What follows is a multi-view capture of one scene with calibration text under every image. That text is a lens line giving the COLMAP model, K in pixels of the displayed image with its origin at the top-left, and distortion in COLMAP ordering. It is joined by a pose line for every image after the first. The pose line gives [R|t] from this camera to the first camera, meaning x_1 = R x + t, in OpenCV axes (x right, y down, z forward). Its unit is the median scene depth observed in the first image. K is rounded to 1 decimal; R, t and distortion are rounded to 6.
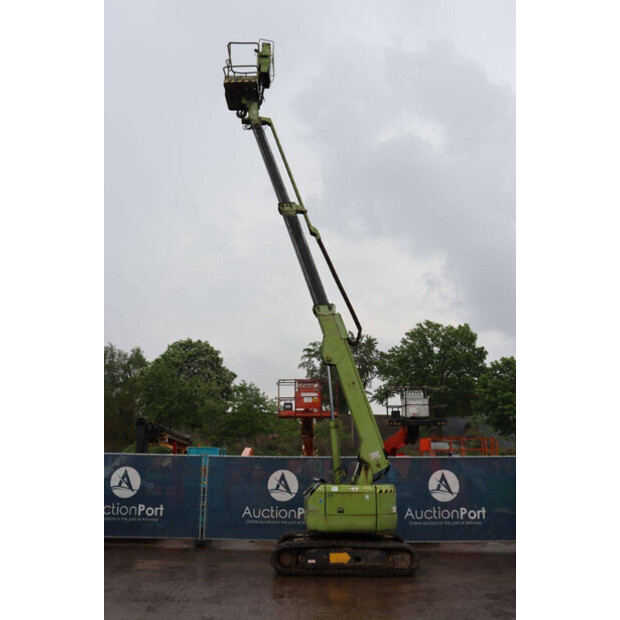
lens RADIAL K [[565.8, 0, 304.7], [0, 565.8, 303.5], [0, 0, 1]] dist [-0.127586, 0.125712]
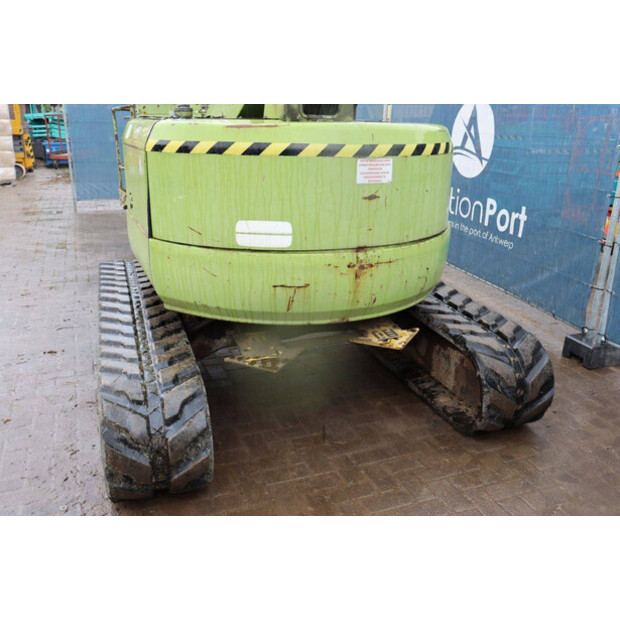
lens RADIAL K [[565.8, 0, 319.3], [0, 565.8, 303.3], [0, 0, 1]] dist [-0.127586, 0.125712]
pose [[0.357456, 0.288066, -0.888394, 0.311242], [0.244806, 0.889080, 0.386789, 0.259438], [0.901274, -0.355745, 0.247287, 0.789707]]
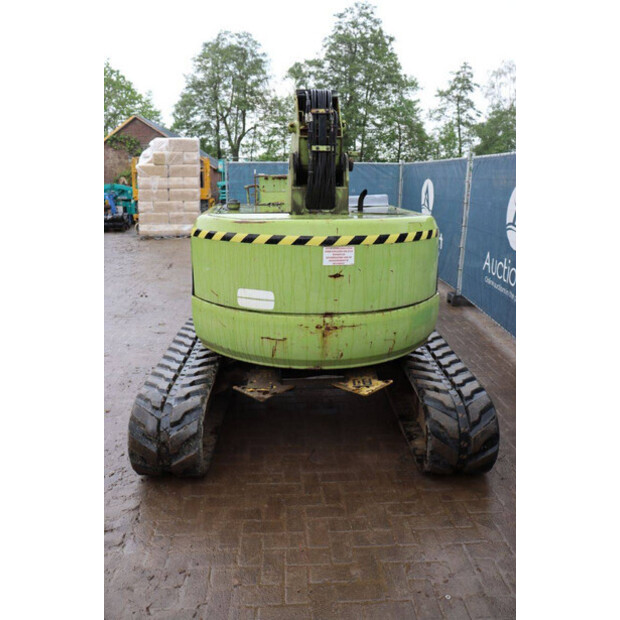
lens RADIAL K [[507.0, 0, 305.8], [0, 507.0, 304.2], [0, 0, 1]] dist [-0.162531, 0.126934]
pose [[0.040239, 0.234514, -0.971280, 0.357146], [0.271486, 0.932932, 0.236502, 0.260662], [0.961601, -0.273206, -0.026127, 0.854411]]
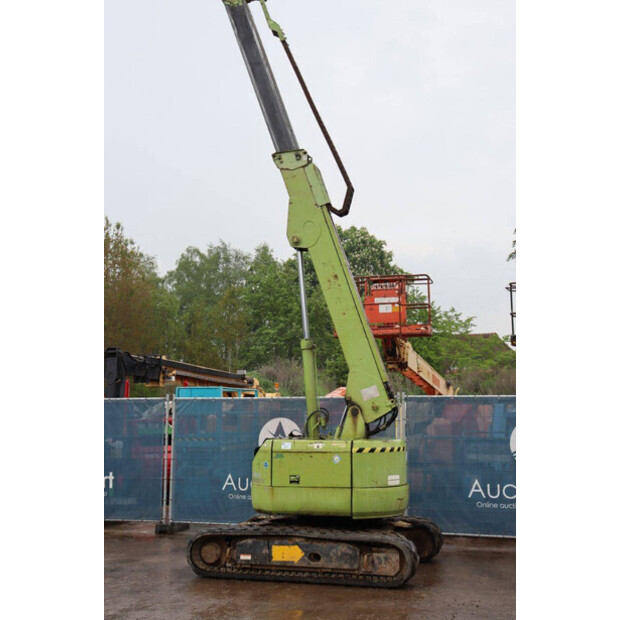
lens RADIAL K [[881.8, 0, 306.5], [0, 881.8, 304.6], [0, 0, 1]] dist [0.068432, 0.000000]
pose [[0.960342, -0.043292, -0.275445, 0.285475], [0.085479, 0.986017, 0.143050, 0.027861], [0.265401, -0.160921, 0.950614, 0.068637]]
